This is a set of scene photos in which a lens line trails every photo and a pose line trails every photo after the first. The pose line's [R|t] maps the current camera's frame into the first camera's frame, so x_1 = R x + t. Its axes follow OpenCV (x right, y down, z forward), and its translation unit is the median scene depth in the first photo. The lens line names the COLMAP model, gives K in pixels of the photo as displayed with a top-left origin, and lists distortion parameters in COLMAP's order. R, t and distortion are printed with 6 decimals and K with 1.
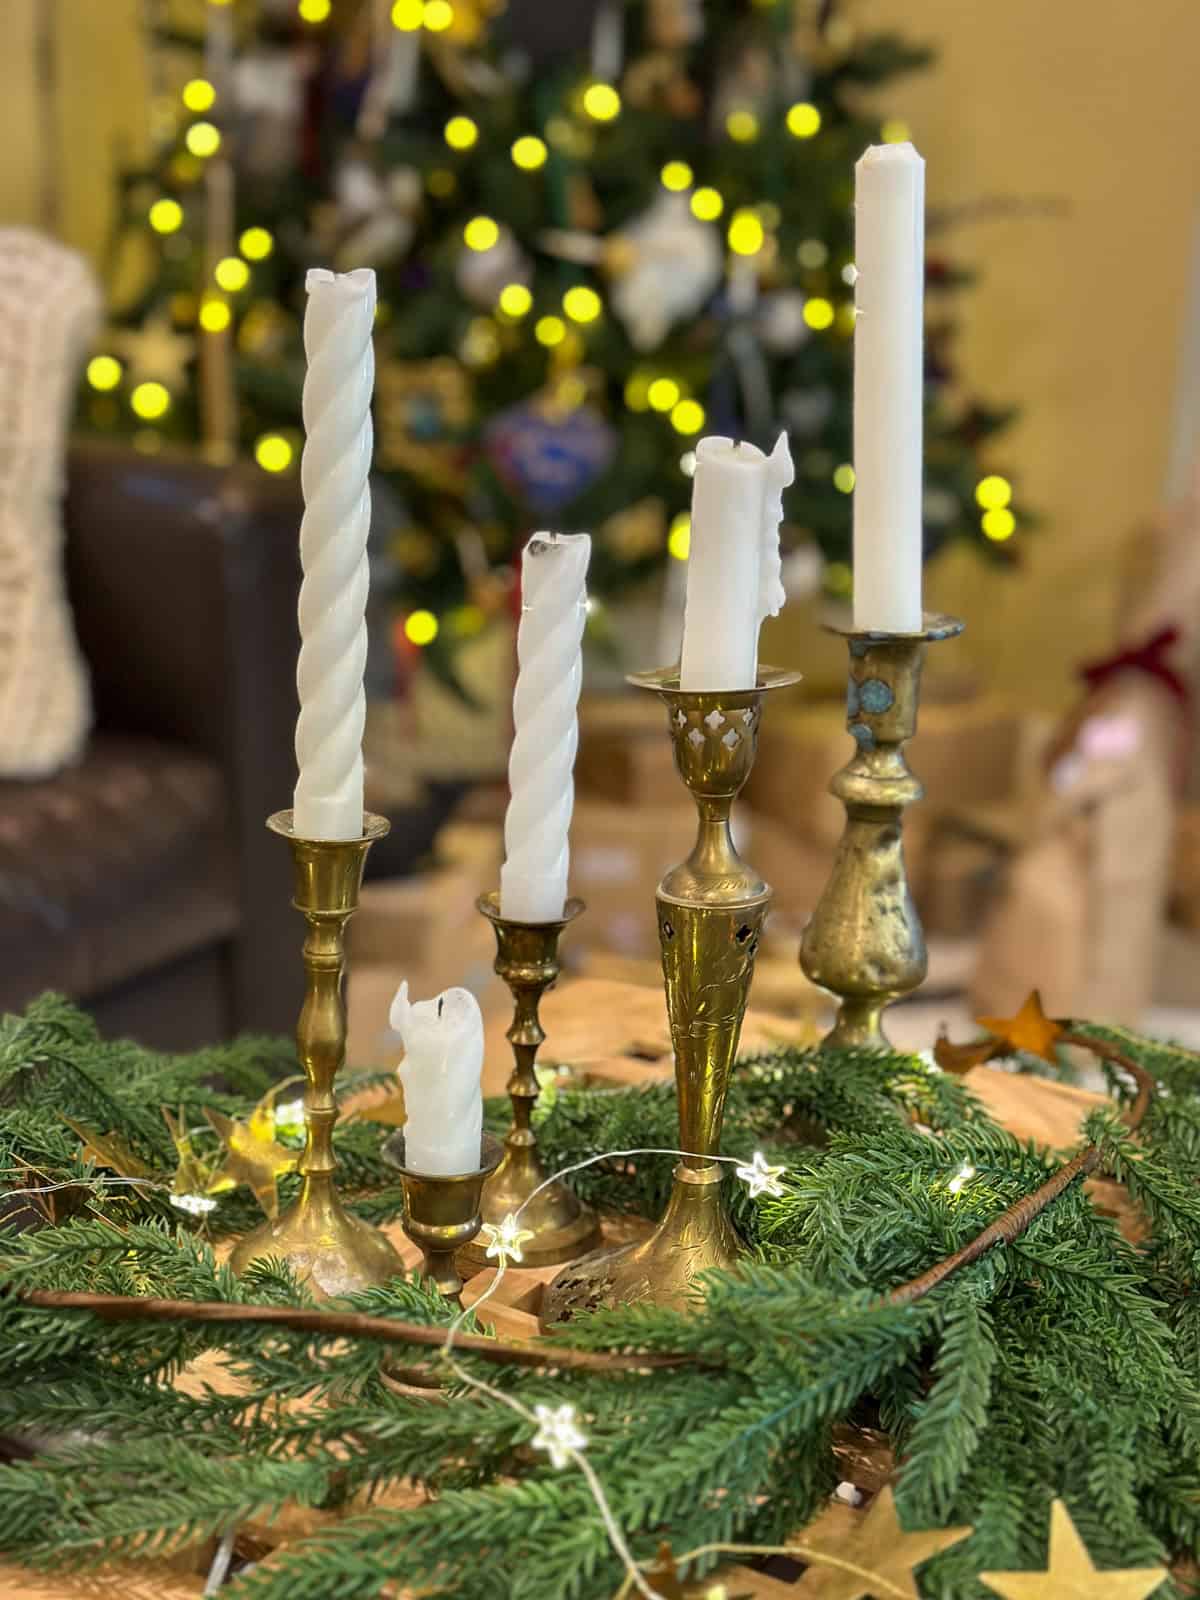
lens RADIAL K [[2316.0, 0, 600.8], [0, 2316.0, 811.2], [0, 0, 1]] dist [0.377710, 0.000000]
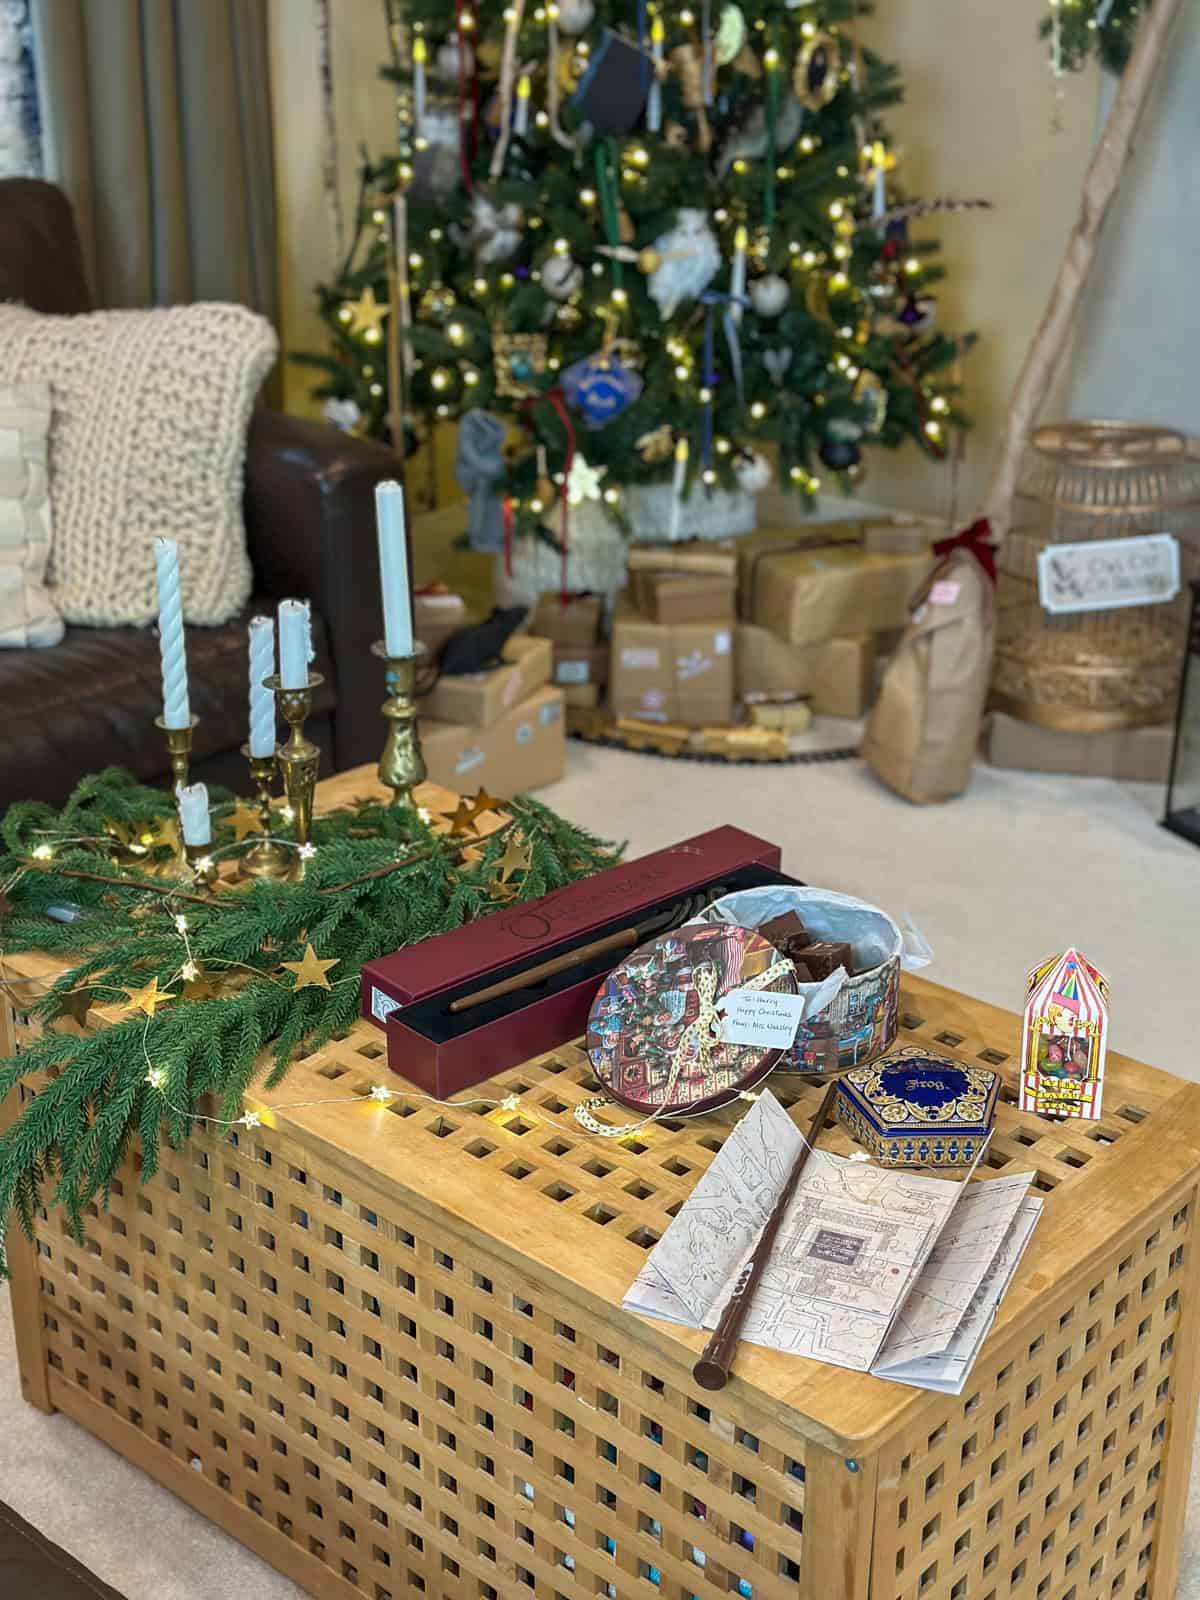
lens RADIAL K [[2316.0, 0, 595.9], [0, 2316.0, 793.6], [0, 0, 1]] dist [0.377710, 0.000000]
pose [[0.977506, 0.053417, -0.204033, 0.308222], [-0.026912, 0.991078, 0.130537, -0.093118], [0.209186, -0.122110, 0.970222, -0.531221]]
